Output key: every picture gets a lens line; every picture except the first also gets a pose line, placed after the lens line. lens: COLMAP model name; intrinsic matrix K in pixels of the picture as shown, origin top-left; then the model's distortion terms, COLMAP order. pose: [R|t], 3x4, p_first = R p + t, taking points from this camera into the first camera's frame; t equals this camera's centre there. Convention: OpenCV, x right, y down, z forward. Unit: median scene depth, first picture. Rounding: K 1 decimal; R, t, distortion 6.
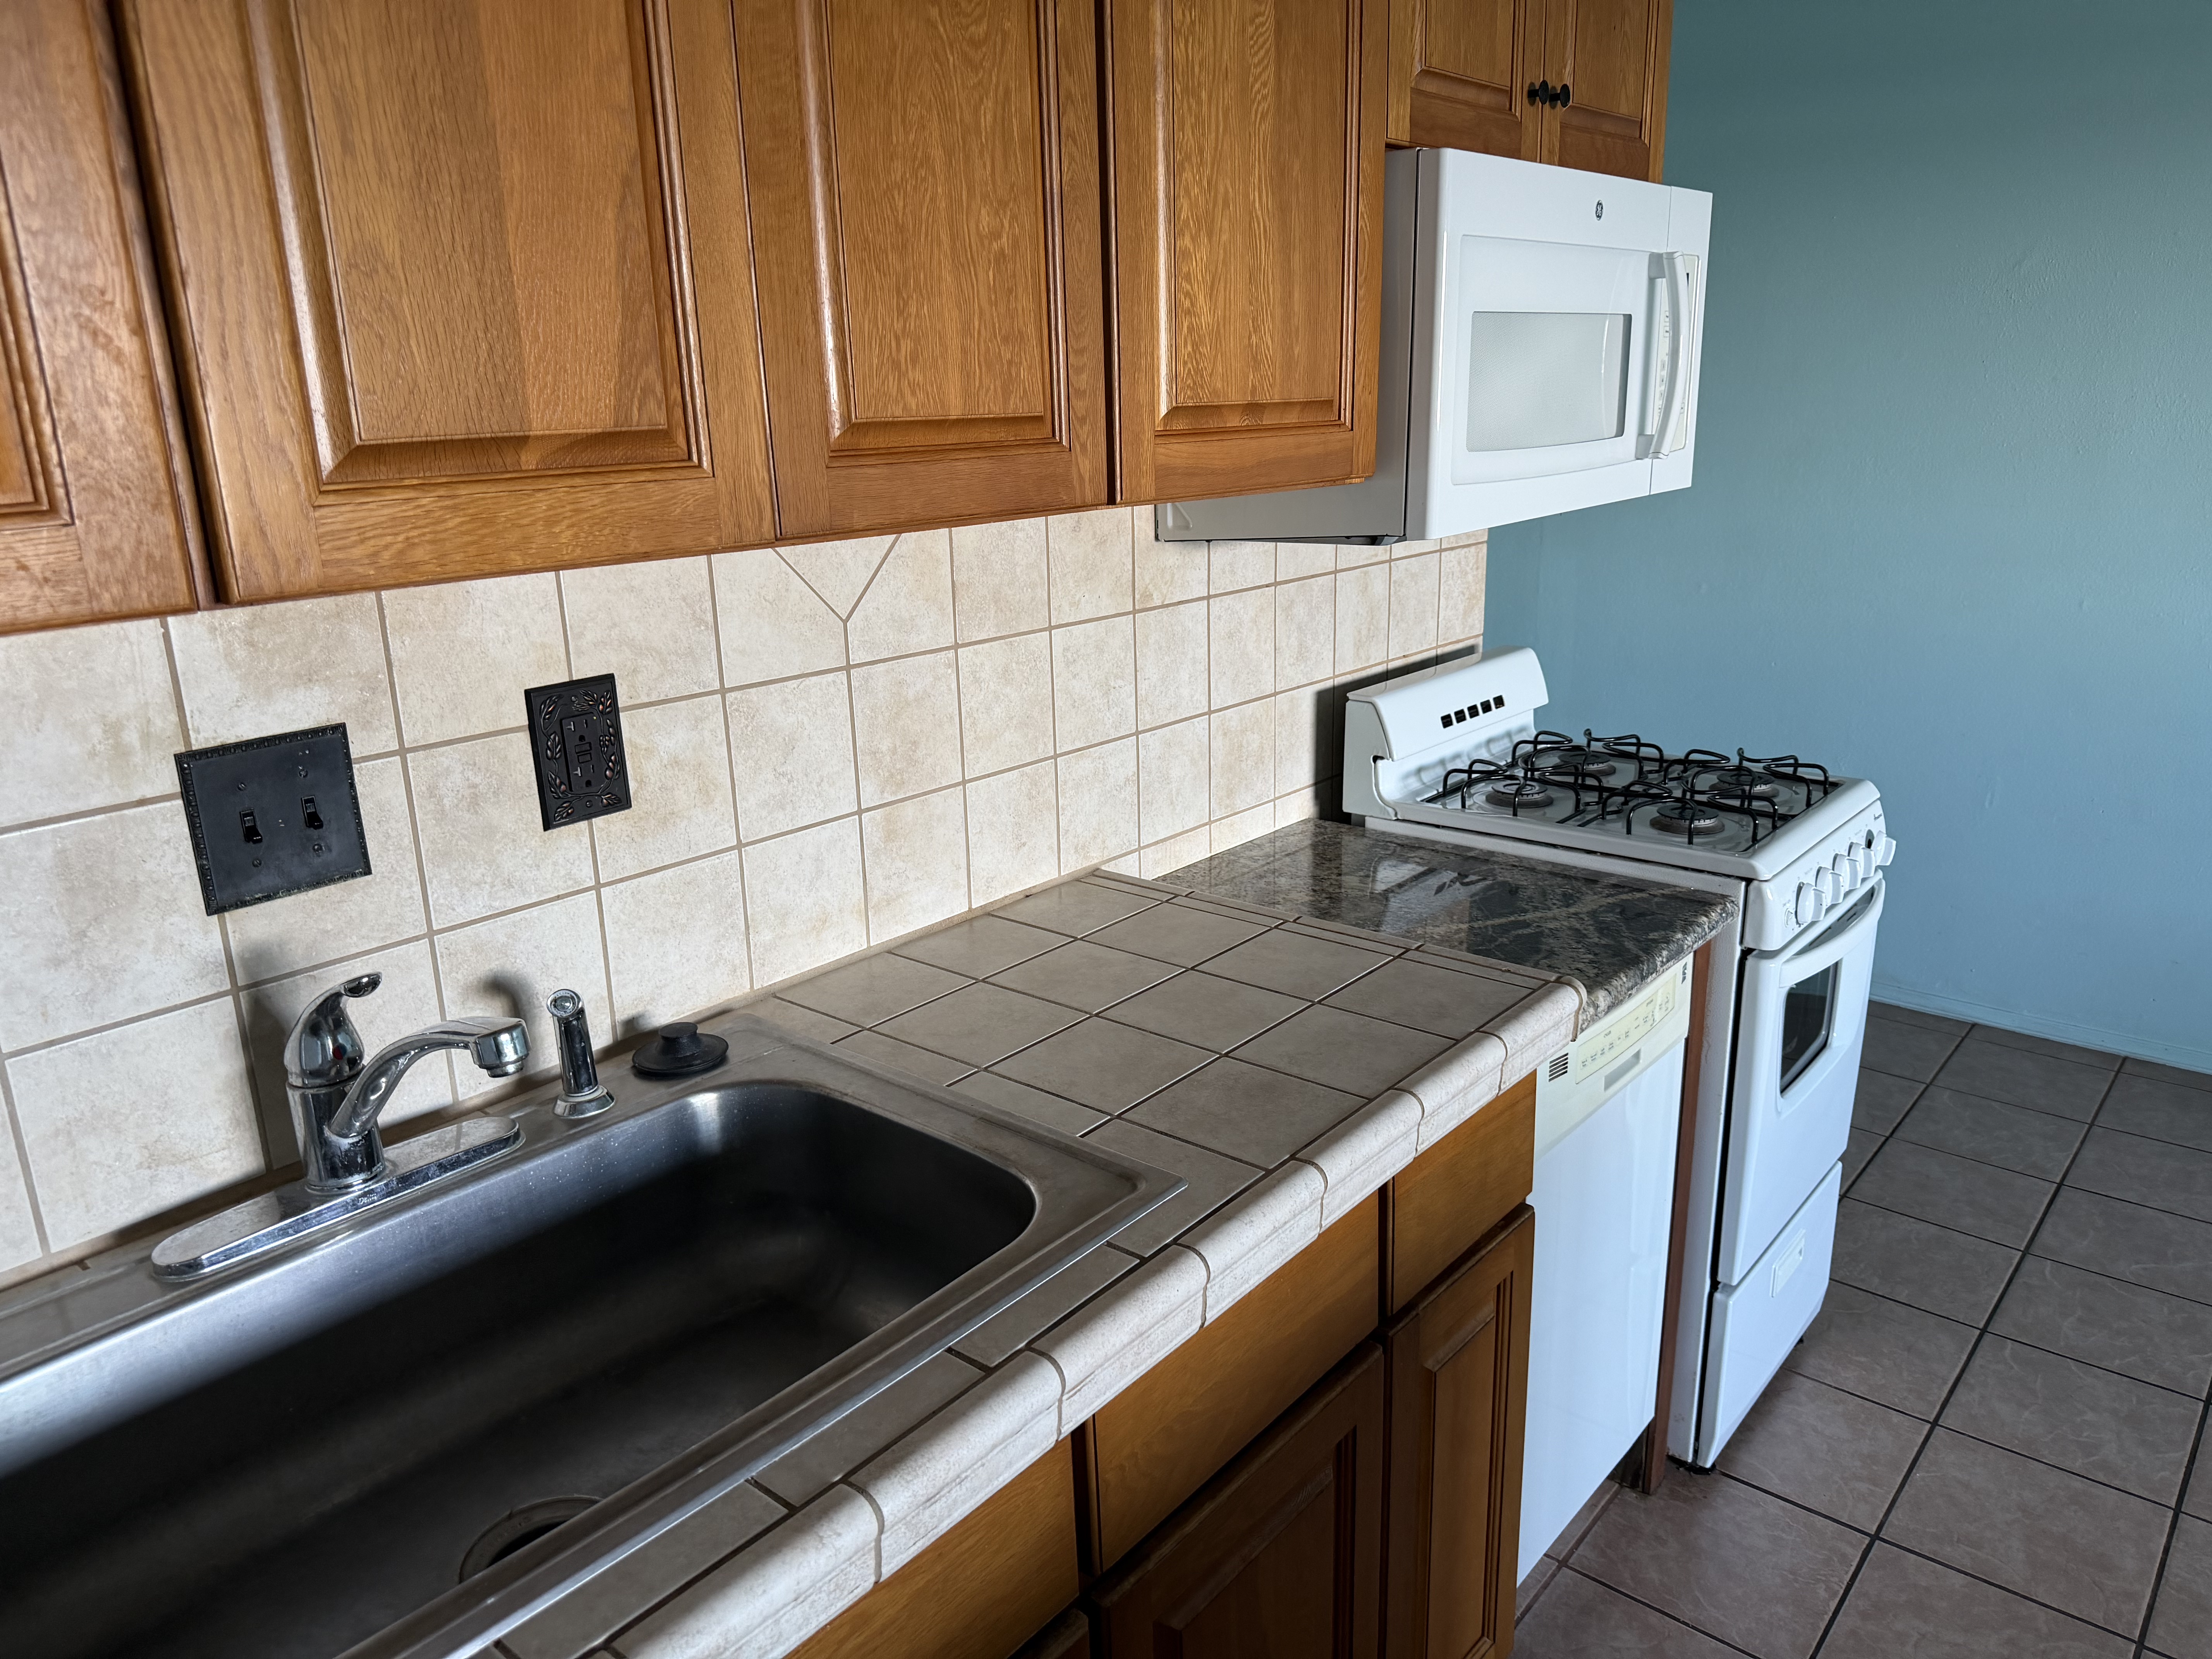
lens RADIAL K [[1558.0, 0, 1112.6], [0, 1558.0, 814.6], [0, 0, 1]] dist [0.134046, -0.130071]
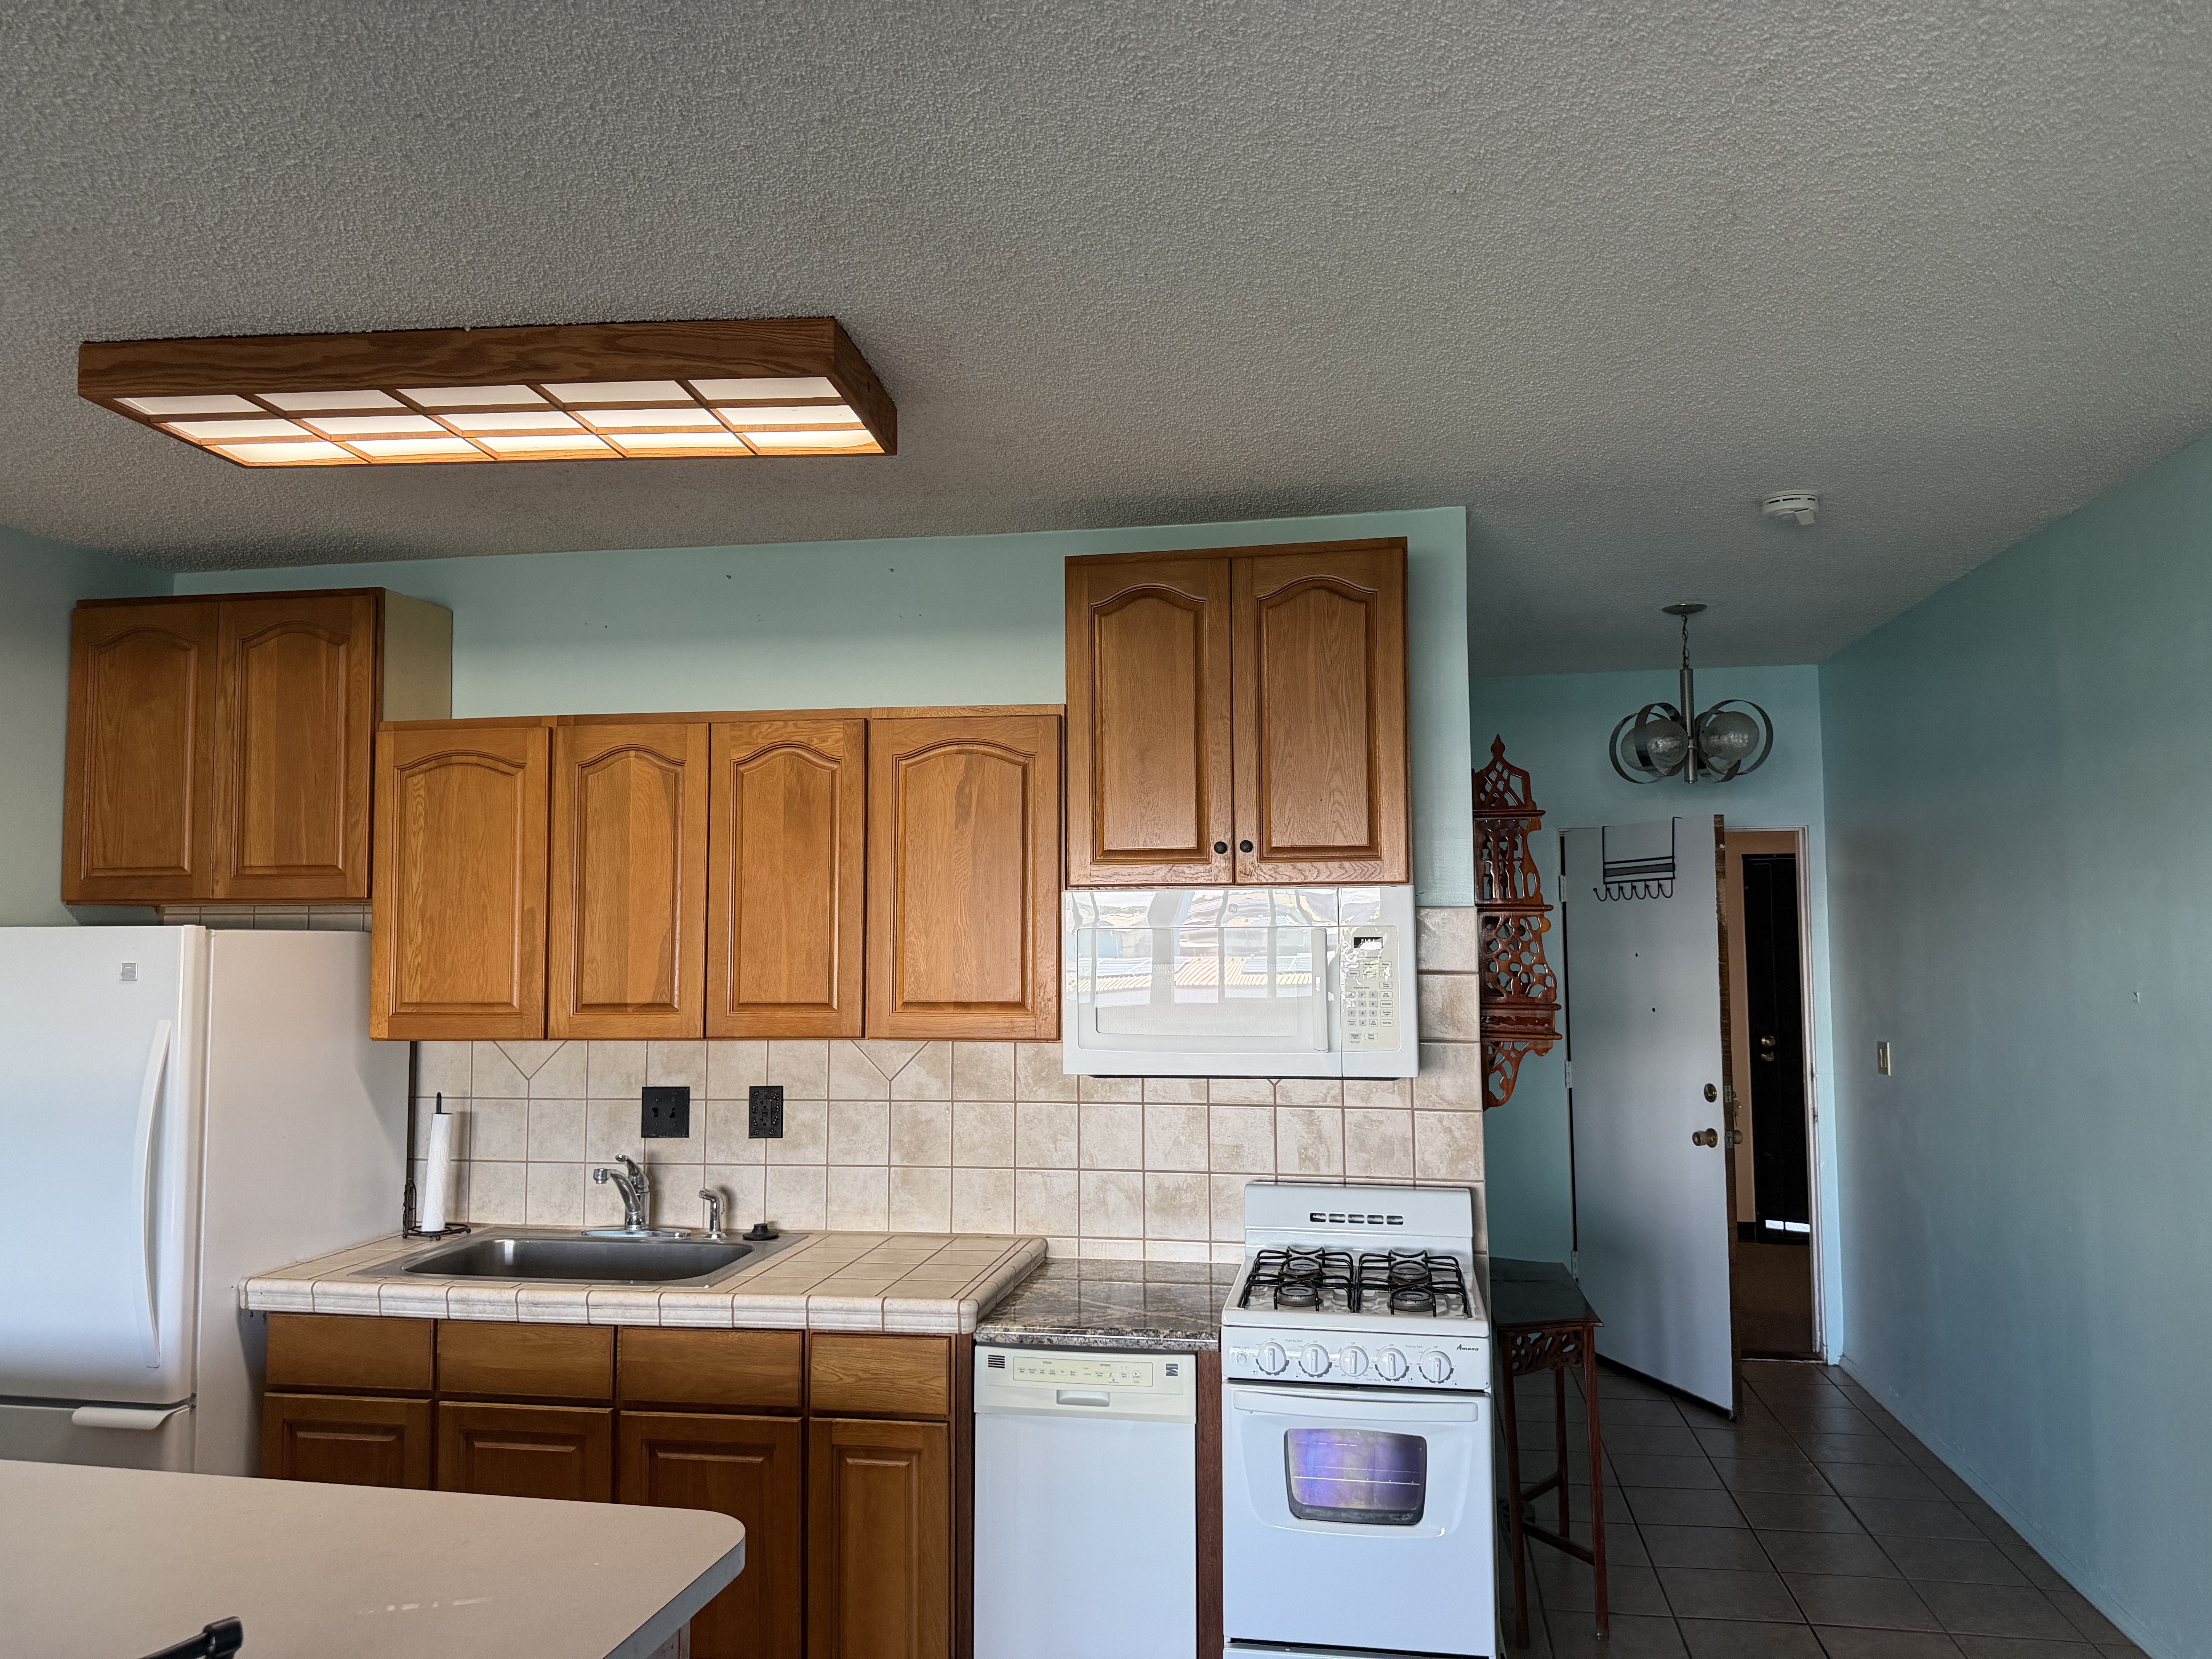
lens RADIAL K [[1558.0, 0, 1112.6], [0, 1558.0, 814.6], [0, 0, 1]] dist [0.134046, -0.130071]
pose [[0.511933, -0.042269, -0.857985, 2.310501], [-0.236696, 0.953184, -0.188188, -0.158051], [0.825772, 0.299422, 0.477961, 0.028060]]
